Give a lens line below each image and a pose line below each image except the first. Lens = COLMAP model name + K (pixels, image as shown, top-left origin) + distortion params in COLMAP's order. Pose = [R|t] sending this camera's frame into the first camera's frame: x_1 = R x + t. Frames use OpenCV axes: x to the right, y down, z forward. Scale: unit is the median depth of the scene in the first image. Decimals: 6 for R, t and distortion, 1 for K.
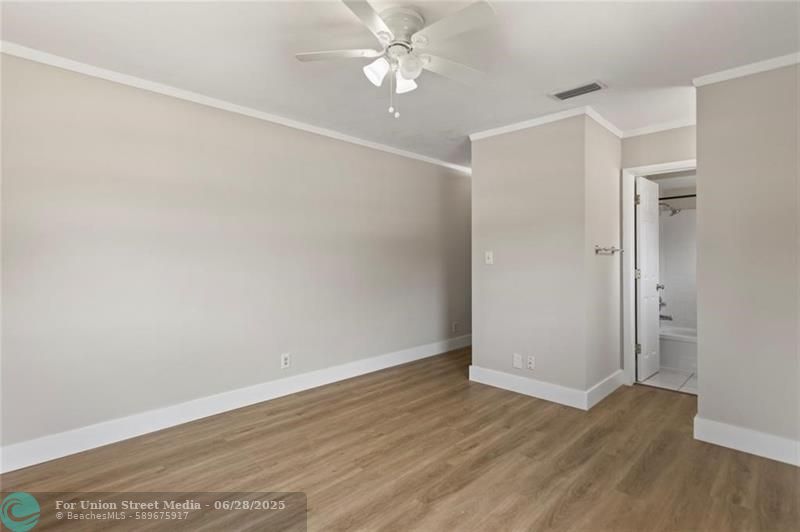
lens RADIAL K [[387.1, 0, 403.3], [0, 387.1, 258.9], [0, 0, 1]] dist [0.000793, 0.000908]
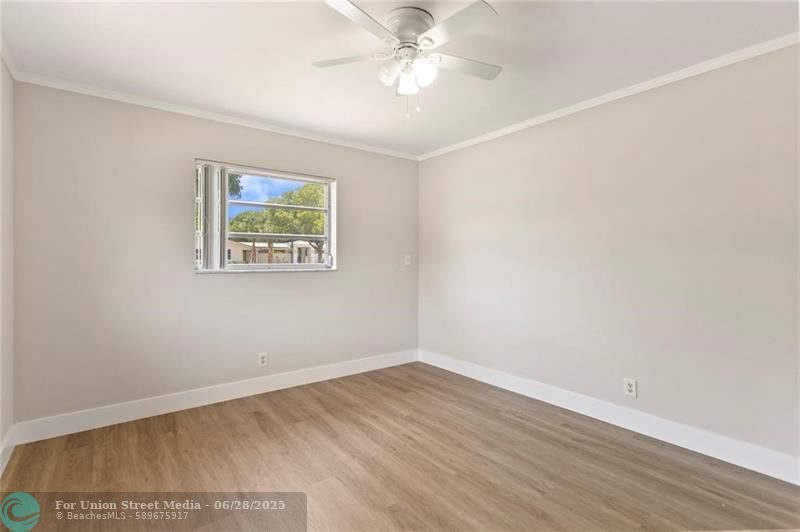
lens RADIAL K [[387.1, 0, 398.0], [0, 387.1, 262.1], [0, 0, 1]] dist [0.000793, 0.000908]
pose [[-0.140827, 0.006401, -0.990014, 0.766760], [-0.008132, 0.999938, 0.007622, 0.002661], [0.990001, 0.009124, -0.140766, 0.870911]]
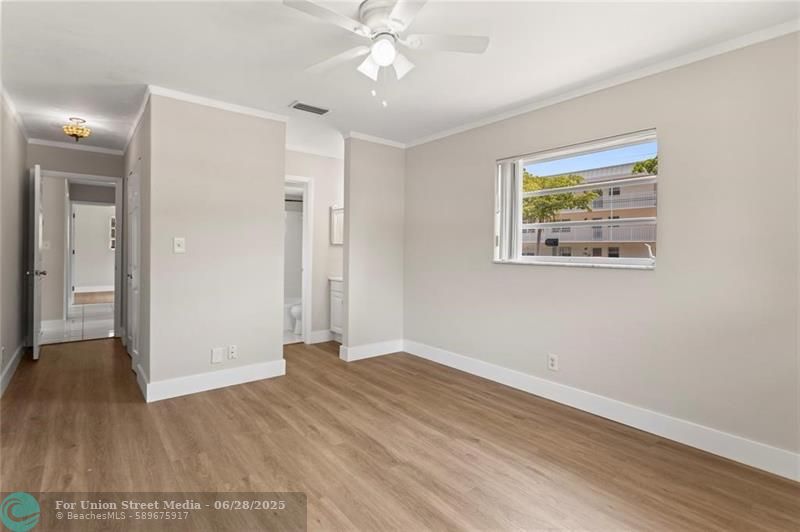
lens RADIAL K [[387.1, 0, 372.6], [0, 387.1, 249.2], [0, 0, 1]] dist [0.000793, 0.000908]
pose [[0.170408, -0.002704, 0.985370, -0.796467], [-0.001870, 0.999994, 0.003067, 0.005837], [-0.985372, -0.002365, 0.170402, 0.664608]]
